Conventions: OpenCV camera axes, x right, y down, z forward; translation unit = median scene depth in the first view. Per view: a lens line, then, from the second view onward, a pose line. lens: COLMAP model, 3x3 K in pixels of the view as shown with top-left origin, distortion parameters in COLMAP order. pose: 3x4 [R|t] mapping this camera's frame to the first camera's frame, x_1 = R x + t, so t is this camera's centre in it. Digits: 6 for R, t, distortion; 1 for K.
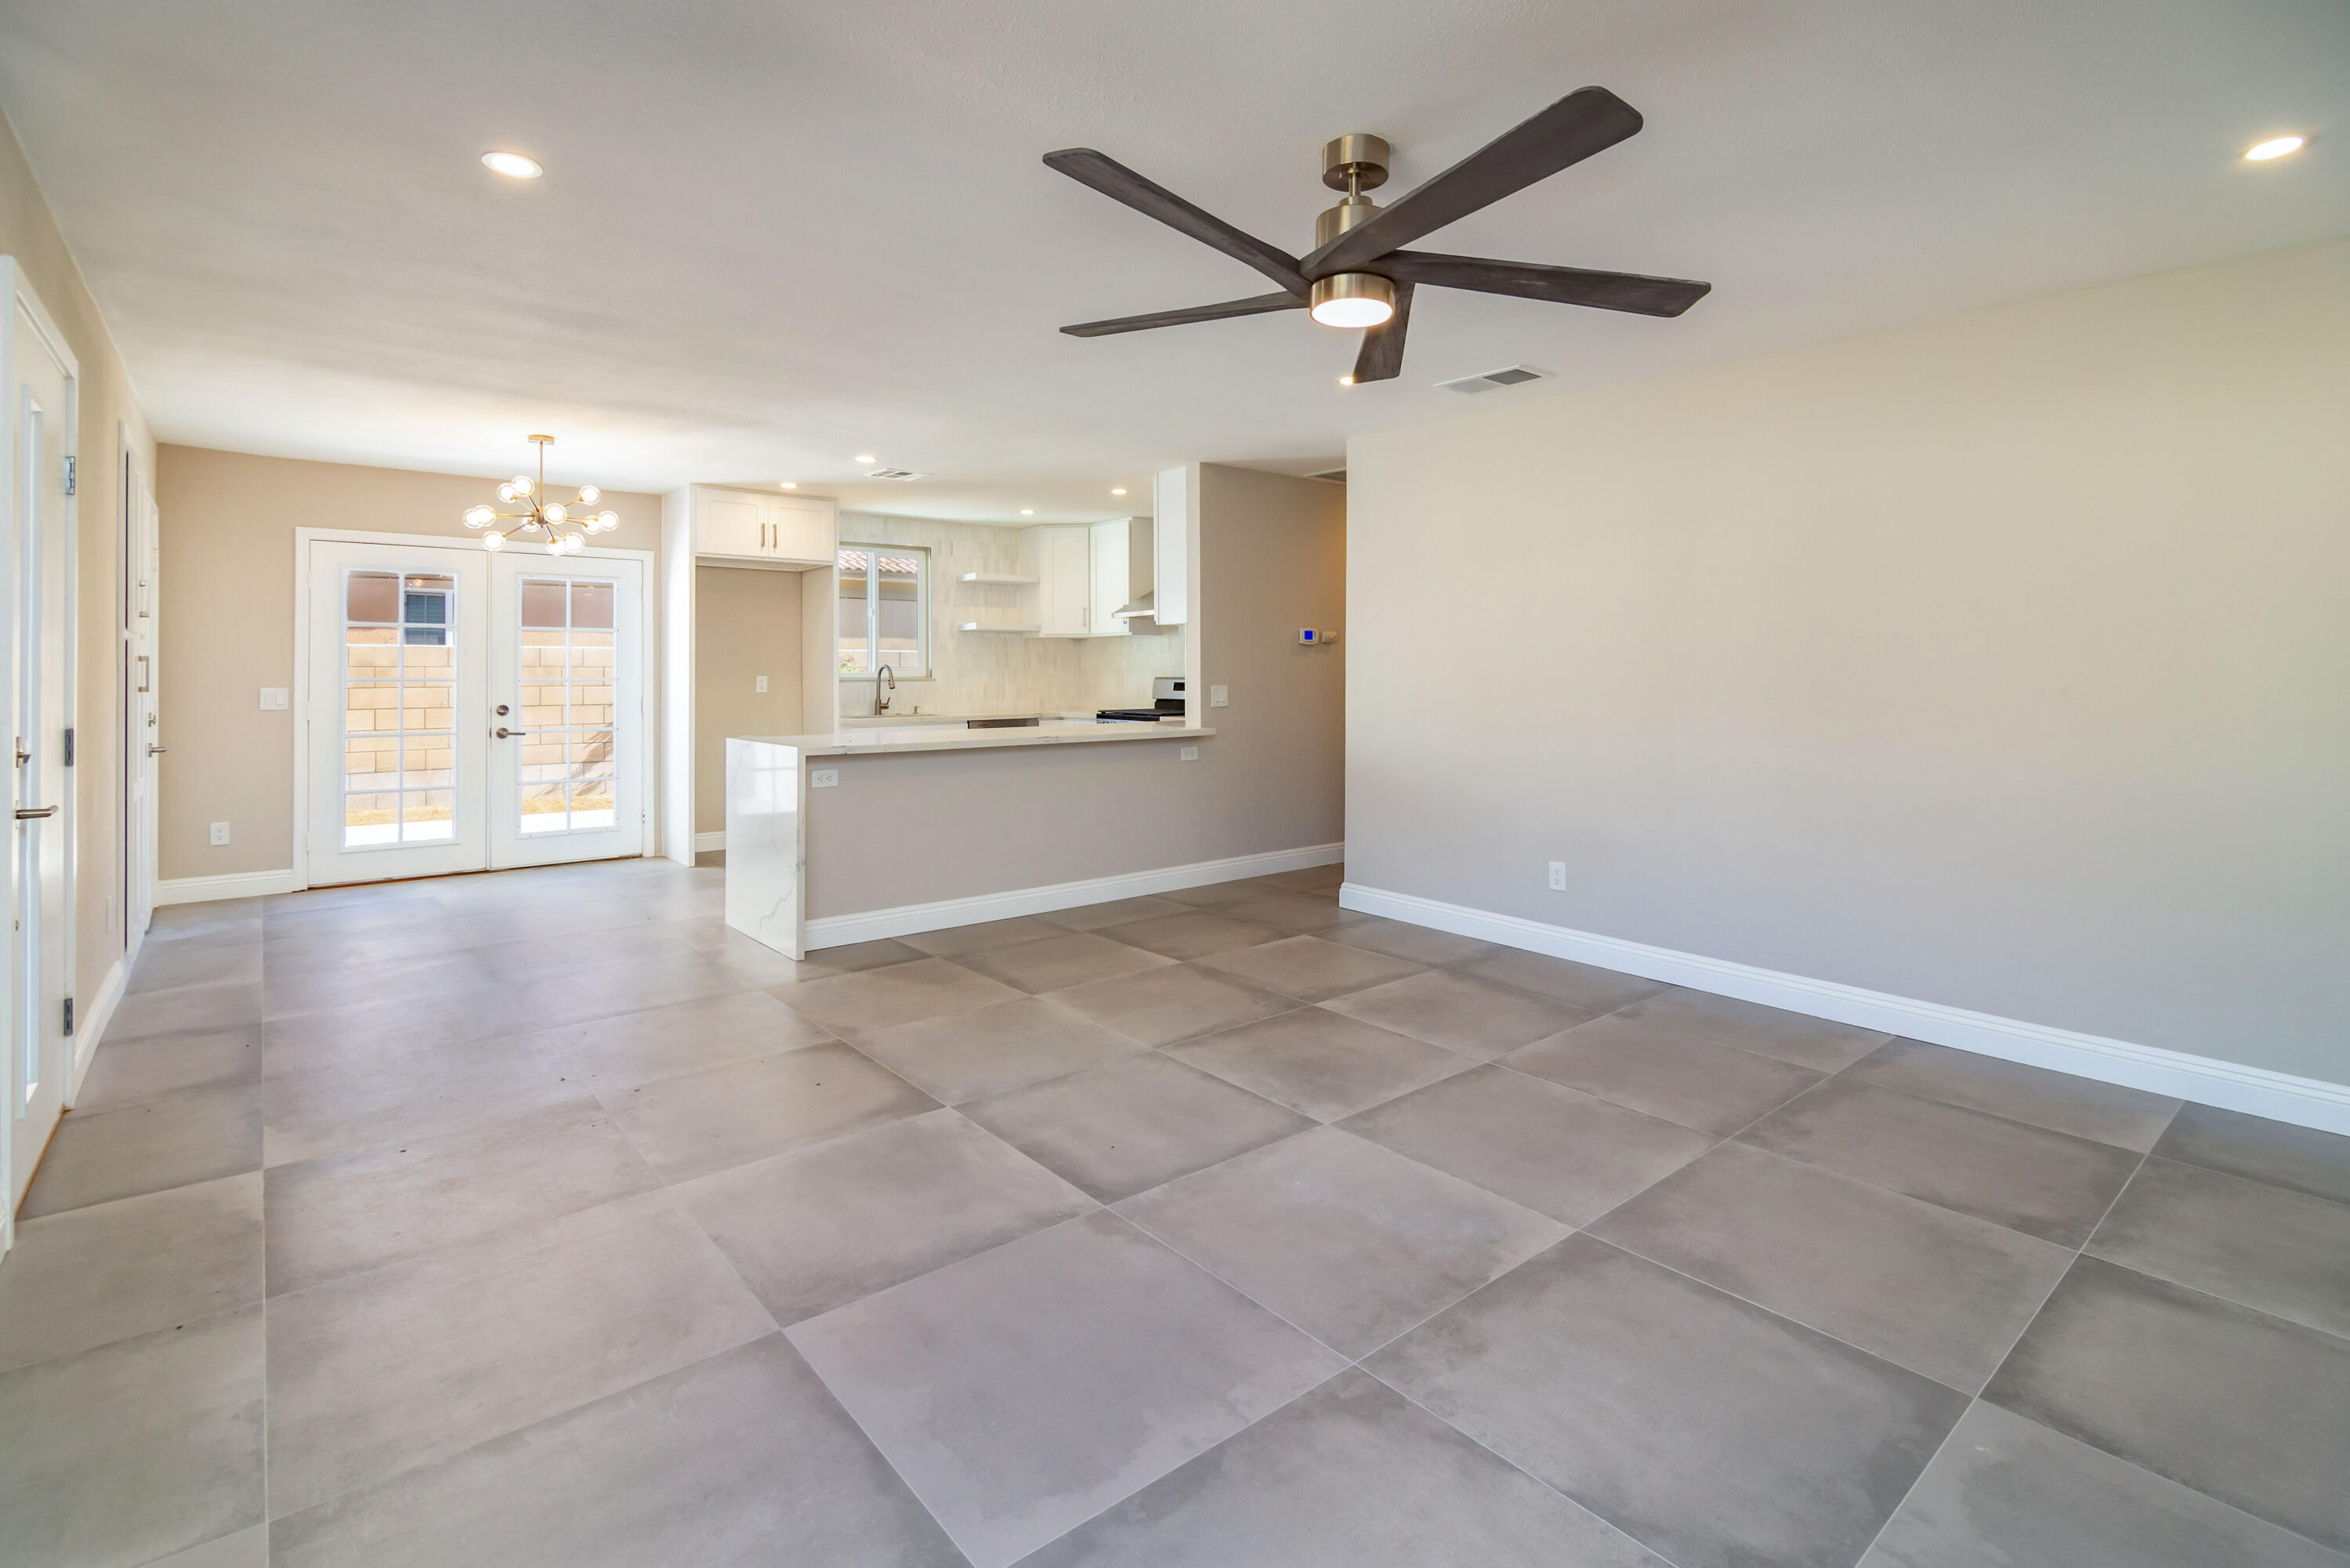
lens RADIAL K [[1124.0, 0, 1162.9], [0, 1124.0, 677.0], [0, 0, 1]] dist [-0.014047, -0.000316]
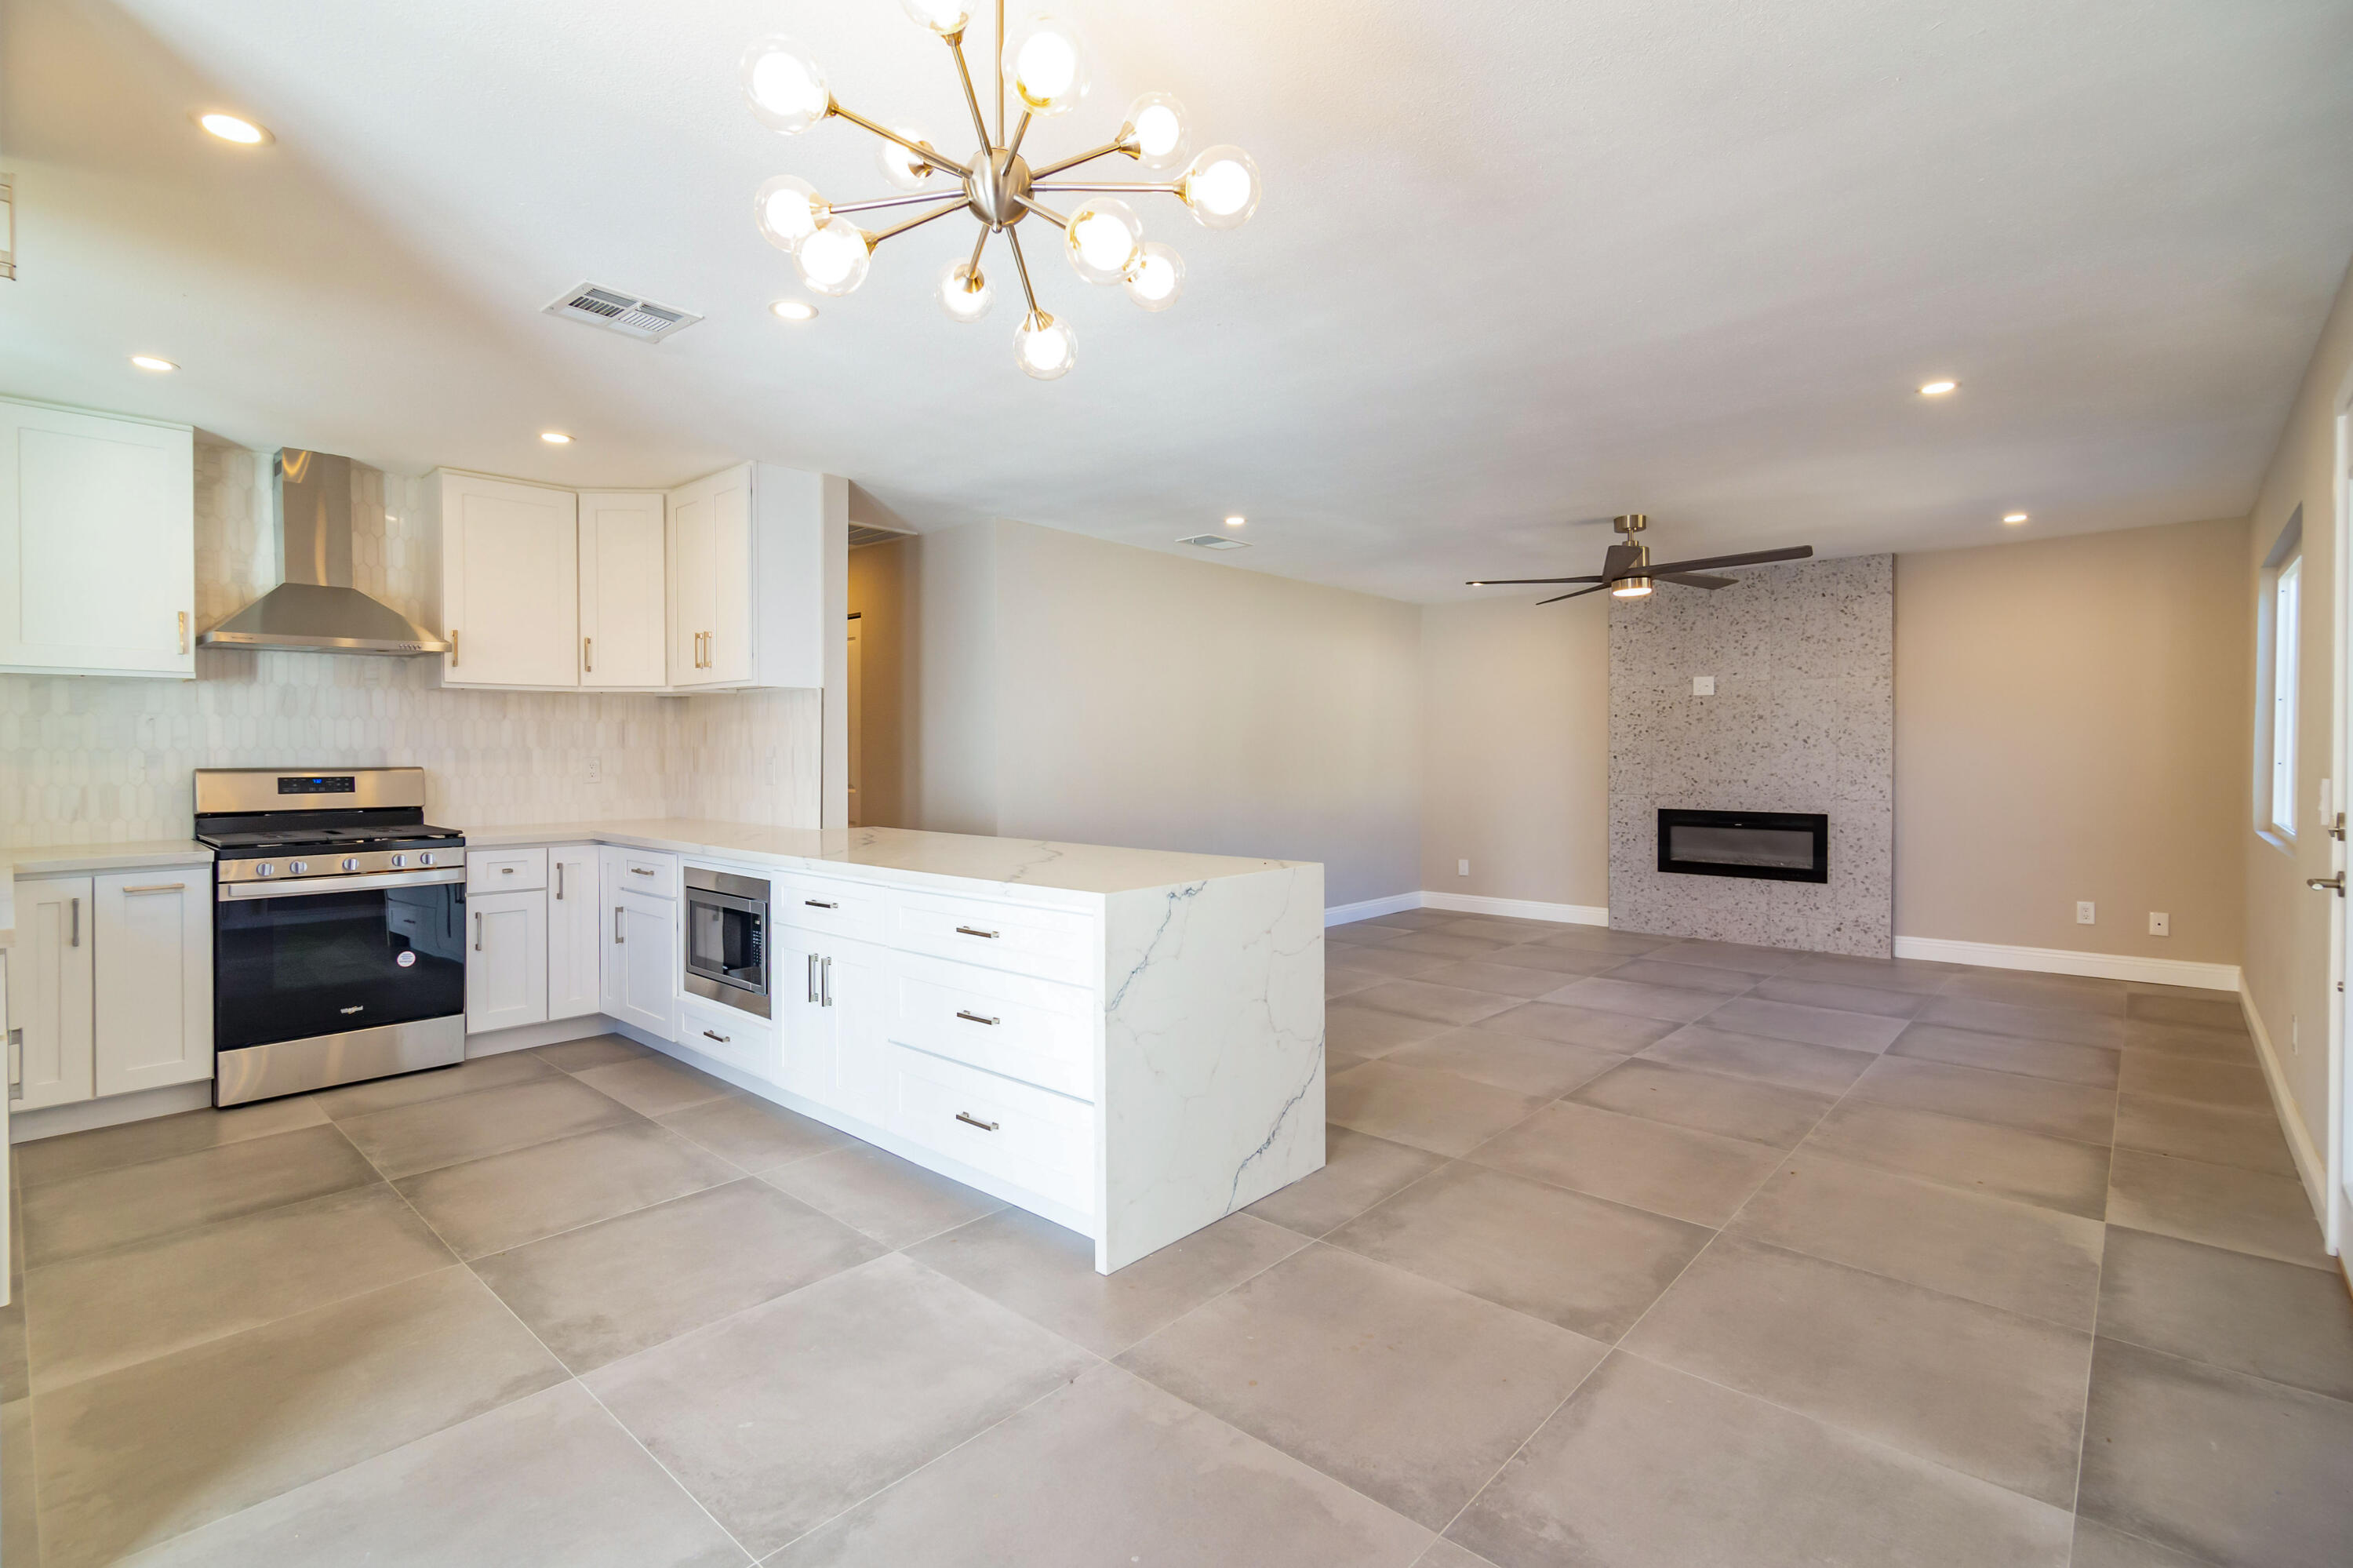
lens RADIAL K [[1138.7, 0, 1185.1], [0, 1138.7, 768.5], [0, 0, 1]] dist [-0.002410, -0.011925]
pose [[-0.170550, -0.014260, 0.985246, -0.766734], [0.006249, 0.999860, 0.015553, -0.006762], [-0.985329, 0.008810, -0.170437, 0.901561]]
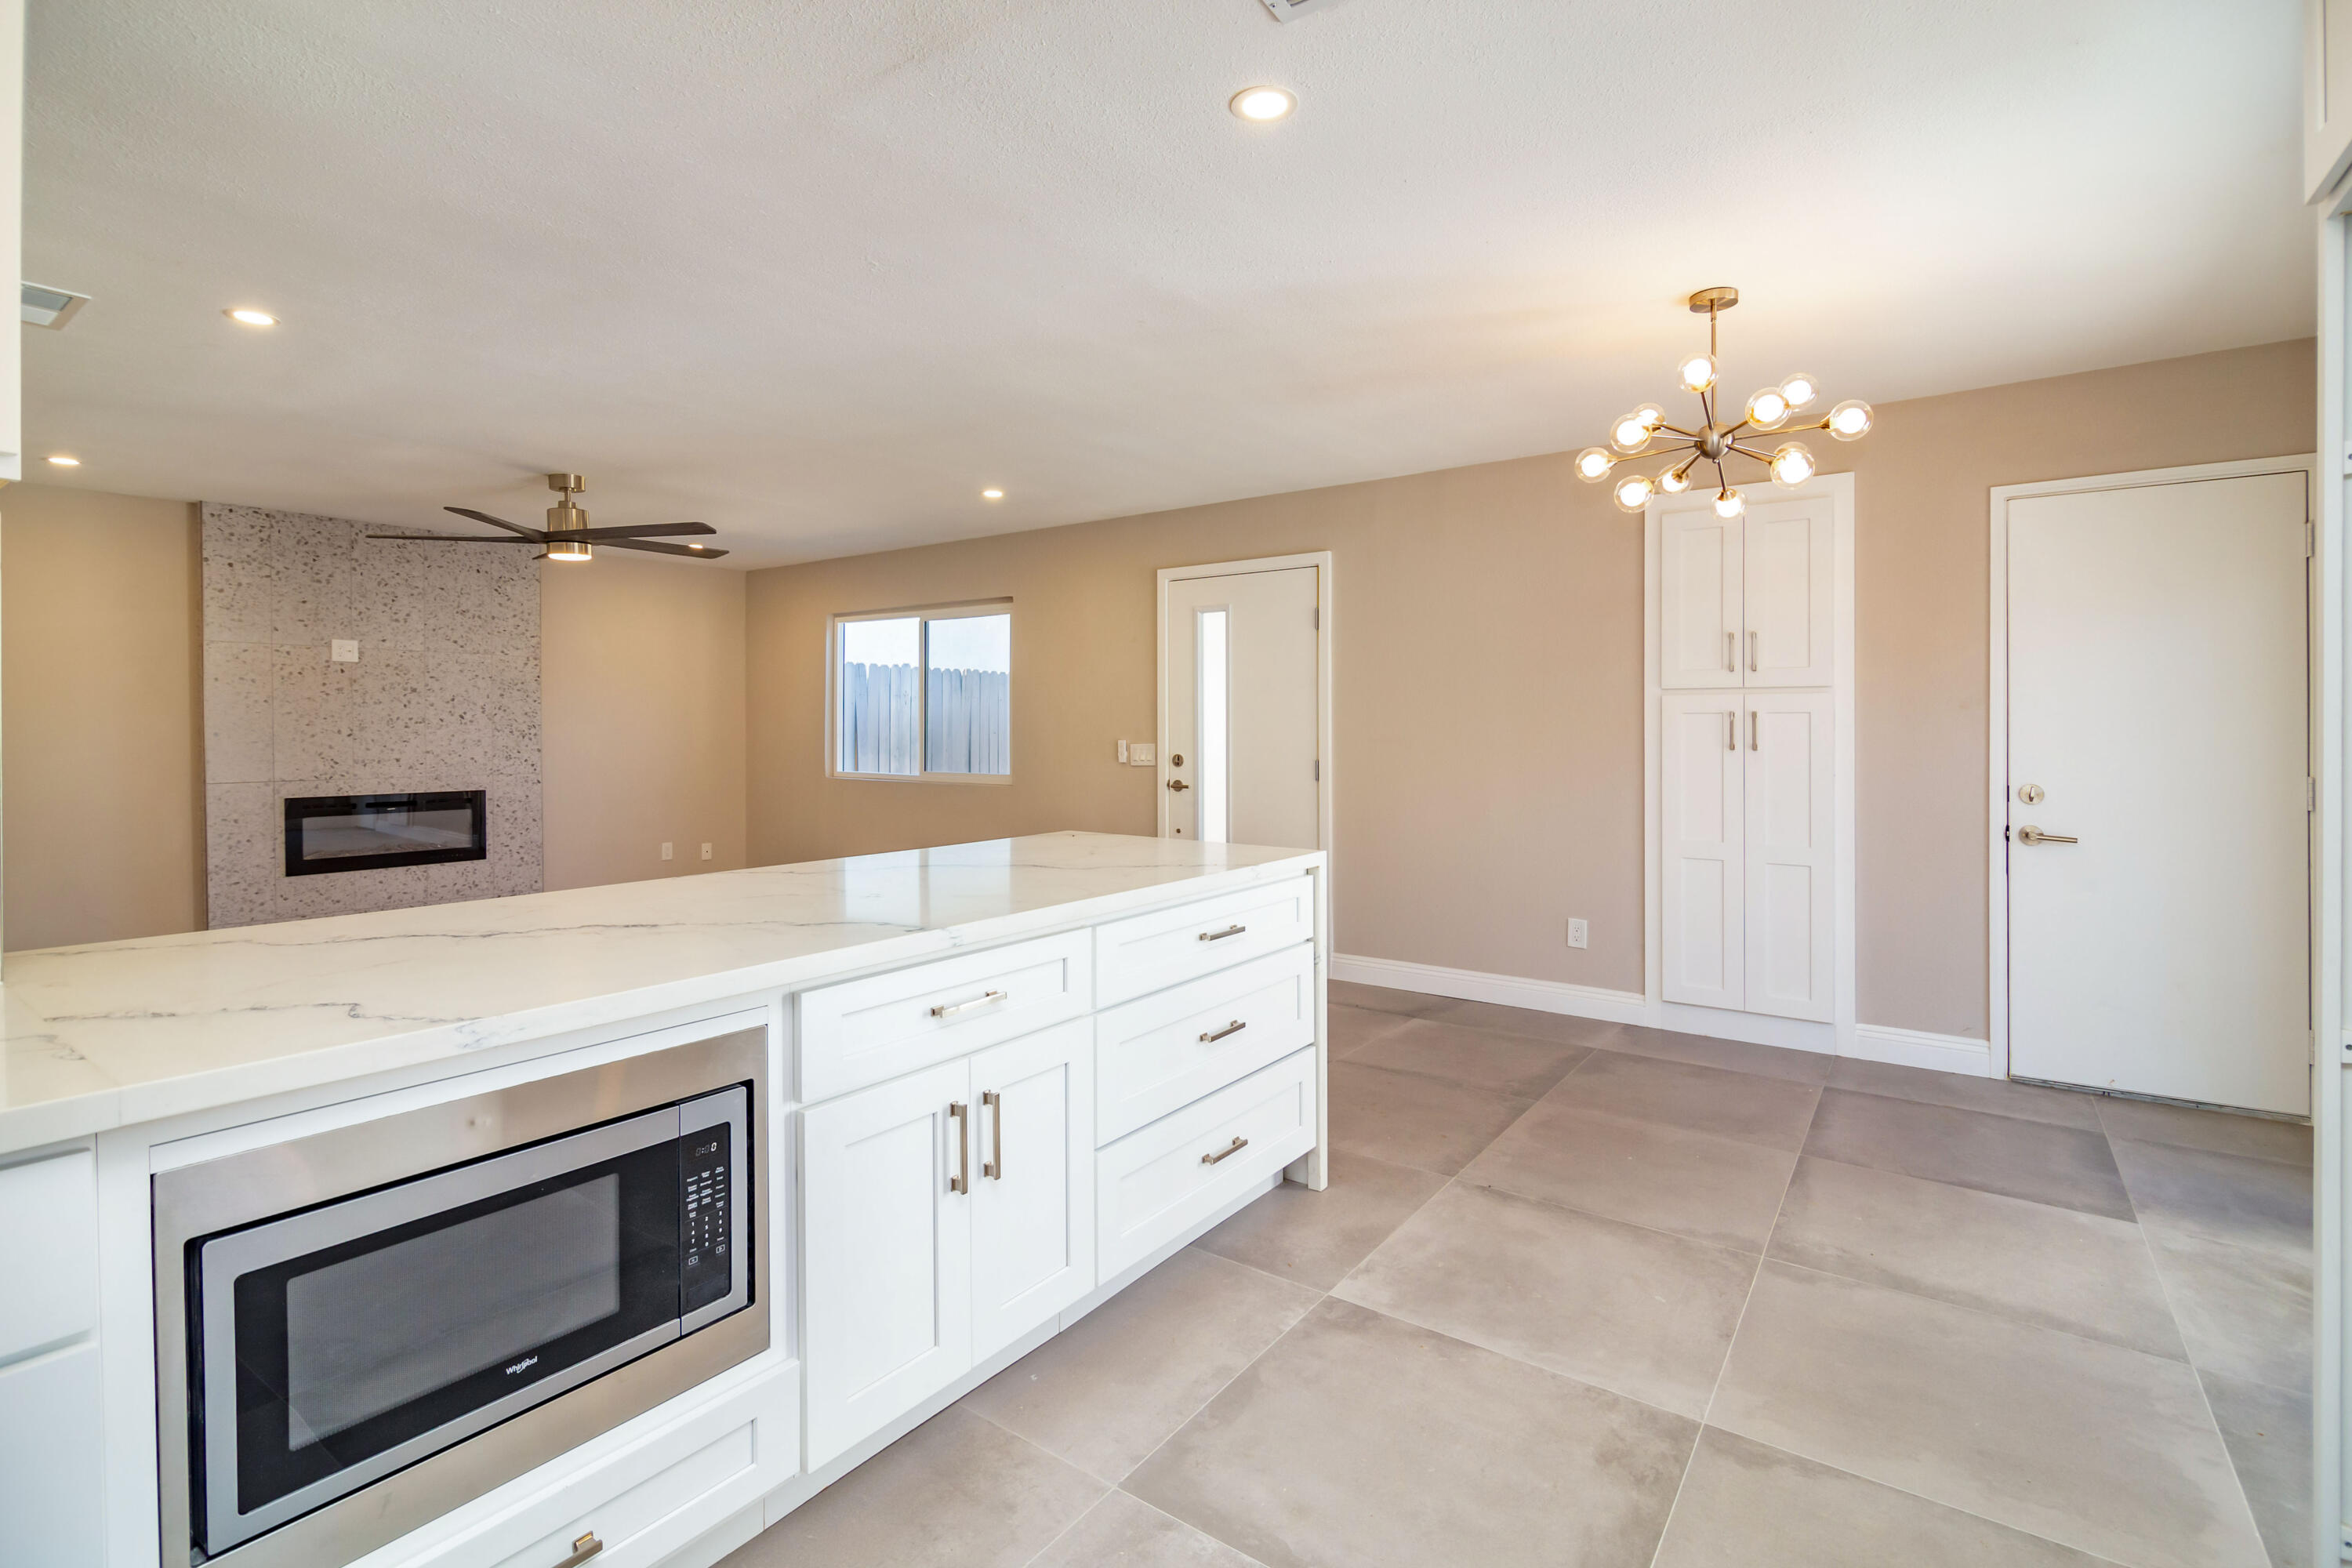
lens RADIAL K [[1056.7, 0, 1191.6], [0, 1056.7, 756.1], [0, 0, 1]] dist [-0.021685, 0.000832]
pose [[-0.958193, 0.006631, -0.286046, -0.153833], [-0.002534, 0.999496, 0.031659, -0.008331], [0.286111, 0.031060, -0.957693, 1.272682]]
